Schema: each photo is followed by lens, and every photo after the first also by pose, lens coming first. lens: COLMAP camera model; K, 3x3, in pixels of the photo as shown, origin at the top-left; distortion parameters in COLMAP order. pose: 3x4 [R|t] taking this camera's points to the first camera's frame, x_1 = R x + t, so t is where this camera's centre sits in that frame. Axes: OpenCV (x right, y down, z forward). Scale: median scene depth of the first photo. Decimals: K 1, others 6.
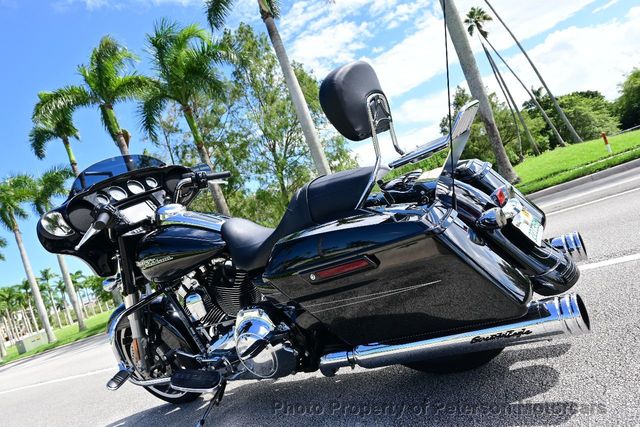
lens RADIAL K [[436.4, 0, 322.2], [0, 436.4, 216.5], [0, 0, 1]] dist [-0.005713, -0.002240]
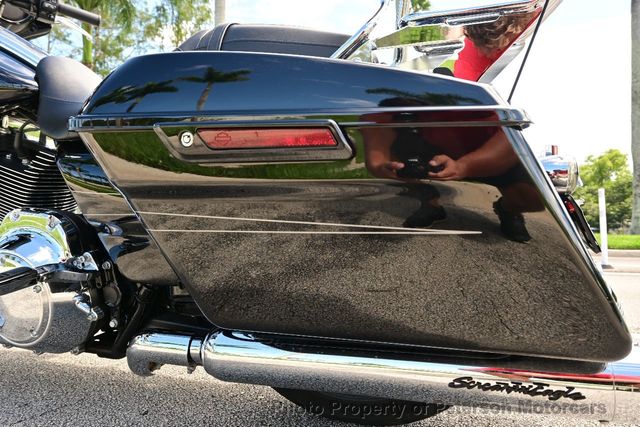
lens RADIAL K [[456.6, 0, 321.6], [0, 456.6, 215.8], [0, 0, 1]] dist [0.001657, 0.001769]
pose [[0.901865, 0.347319, 0.256923, 0.004938], [-0.342308, 0.937302, -0.065496, 0.123000], [-0.263562, -0.028878, 0.964210, 0.346343]]
